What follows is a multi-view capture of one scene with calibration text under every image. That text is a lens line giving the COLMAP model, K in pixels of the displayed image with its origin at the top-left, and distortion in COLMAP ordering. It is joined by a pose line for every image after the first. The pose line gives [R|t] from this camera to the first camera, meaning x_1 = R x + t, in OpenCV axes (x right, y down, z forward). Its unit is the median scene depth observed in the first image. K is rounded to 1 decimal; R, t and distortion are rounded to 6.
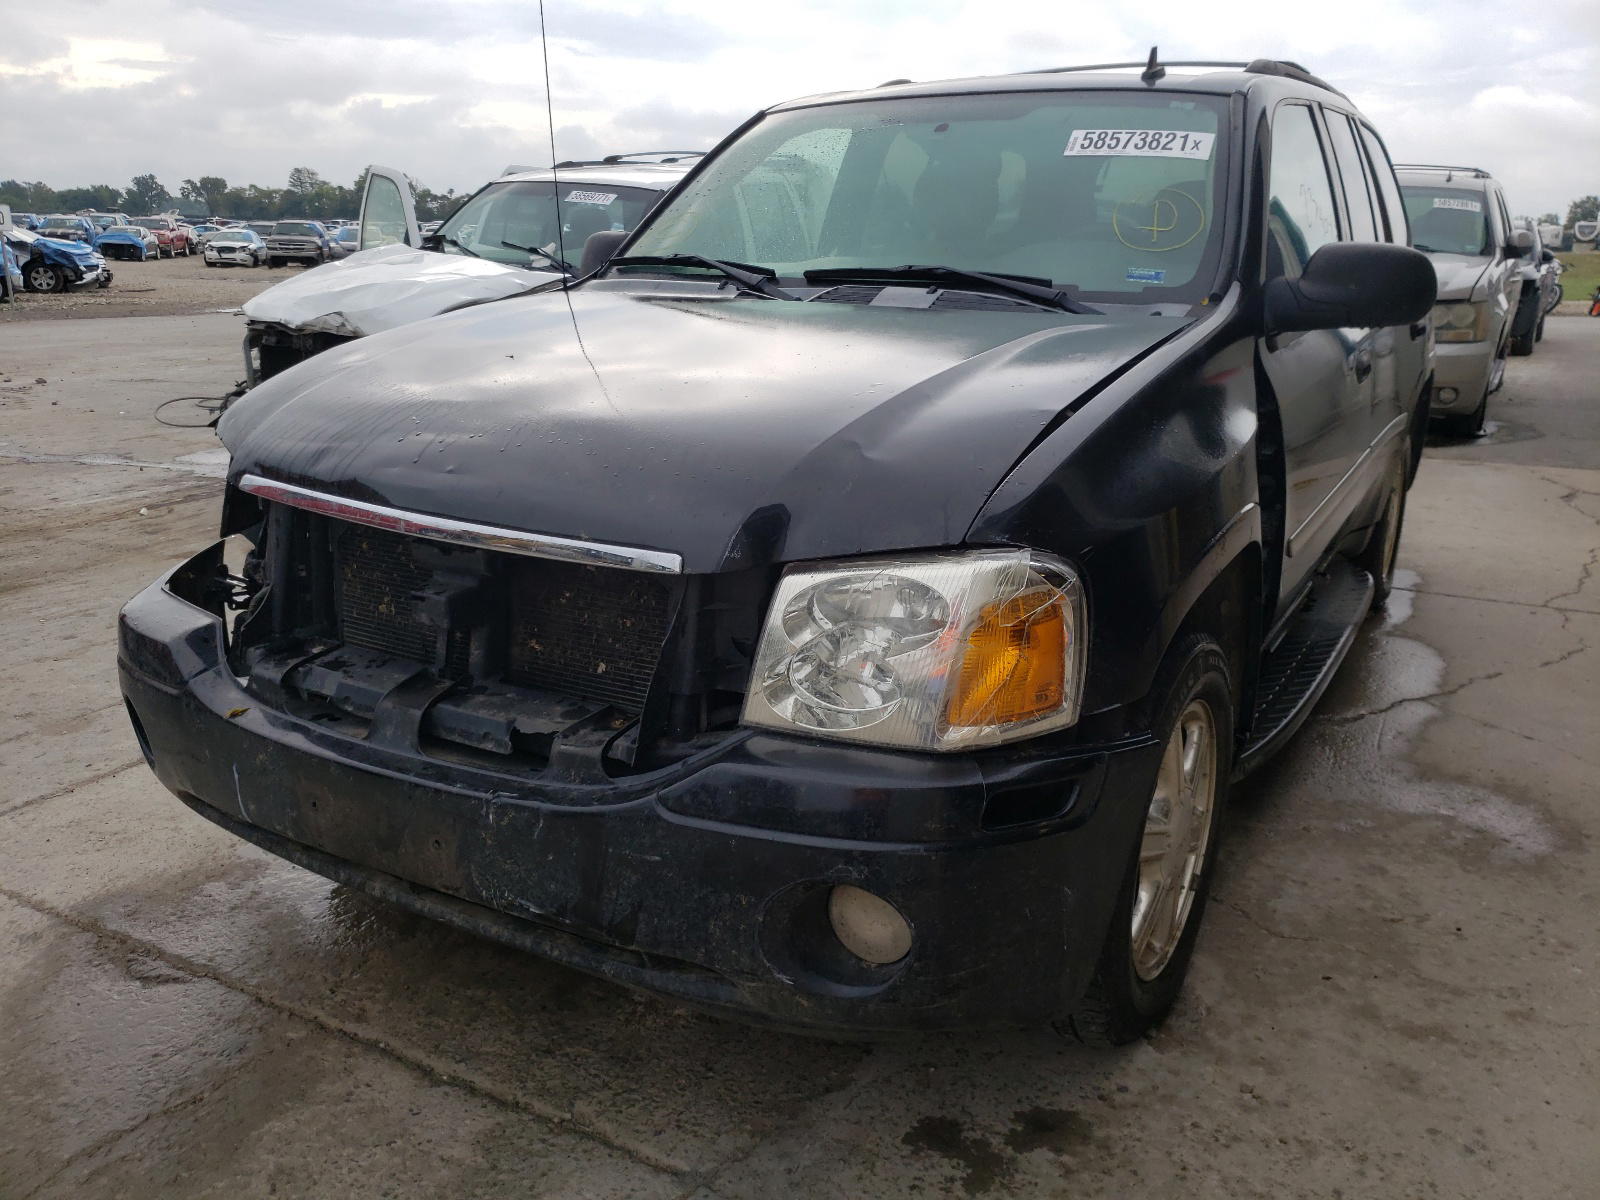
lens RADIAL K [[1242.7, 0, 806.1], [0, 1242.7, 570.9], [0, 0, 1]] dist [-0.009897, 0.044570]
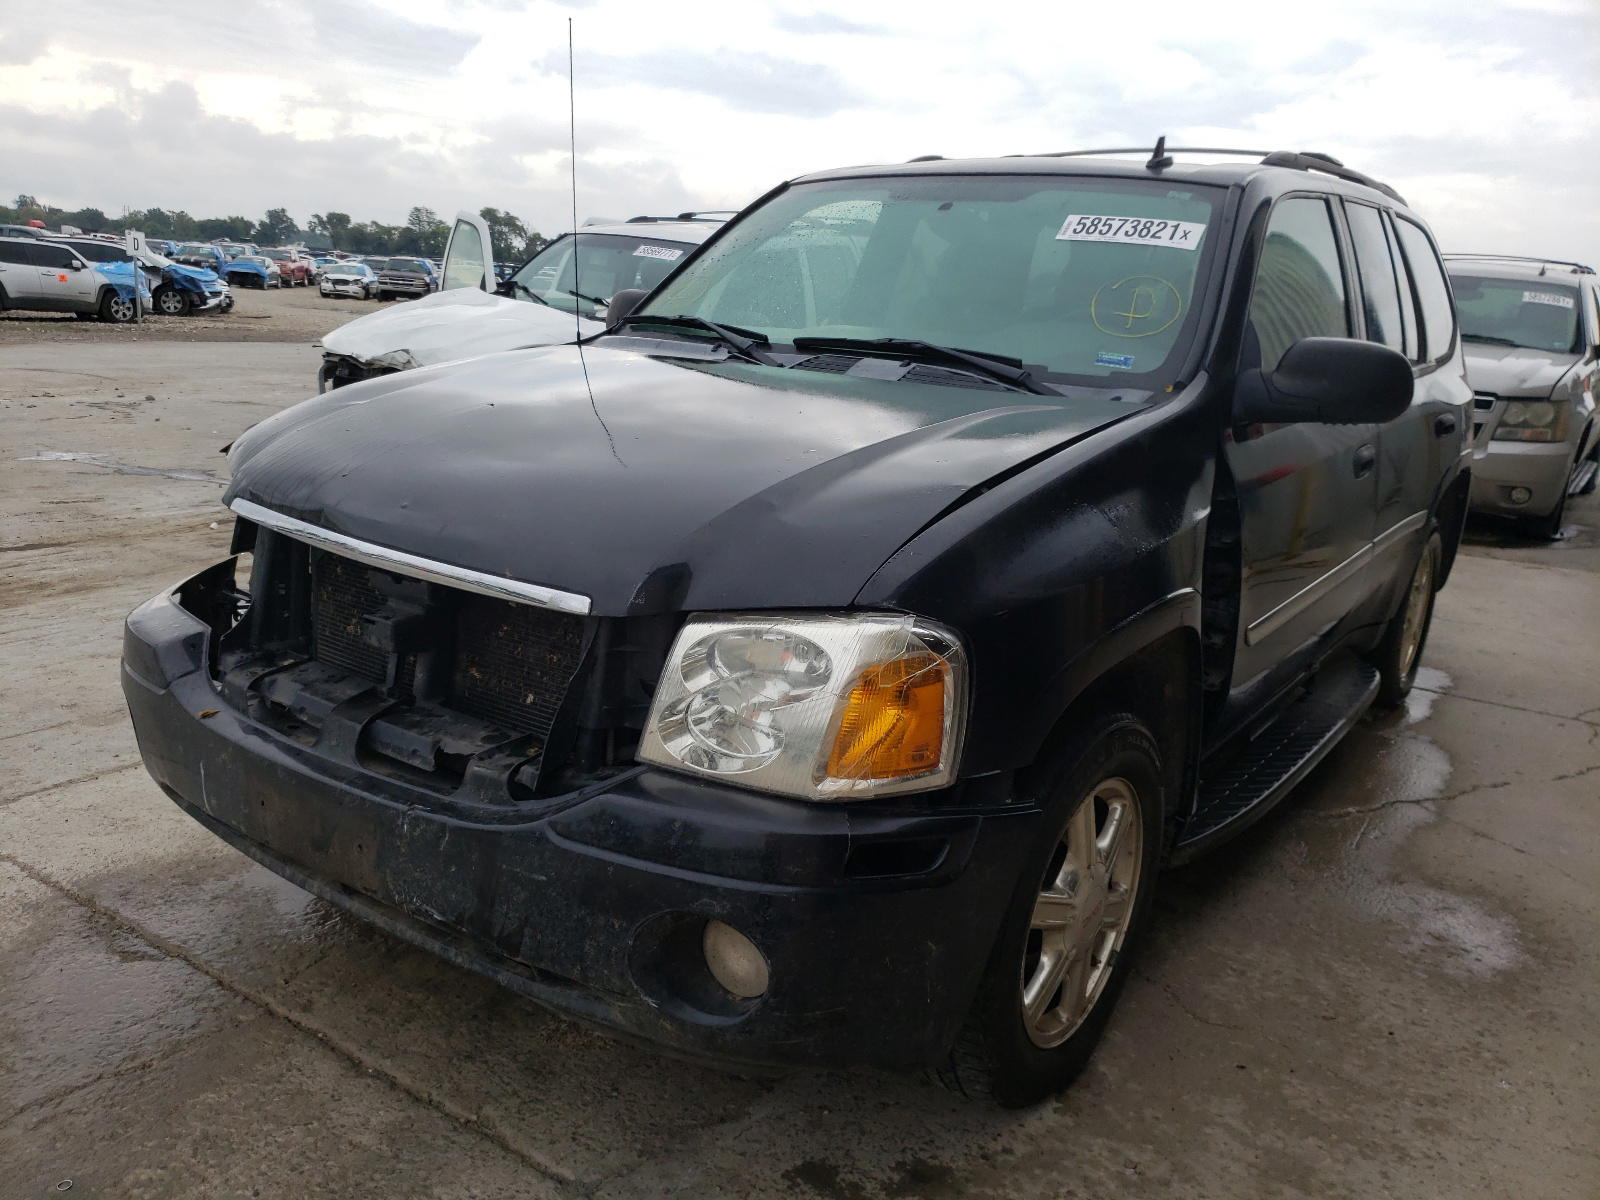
lens RADIAL K [[1238.4, 0, 770.8], [0, 1238.4, 599.2], [0, 0, 1]] dist [-0.001451, 0.031458]
pose [[0.993543, 0.071323, -0.088230, 0.106991], [-0.073171, 0.997159, -0.017885, -0.003110], [0.086703, 0.024226, 0.995940, -0.039892]]
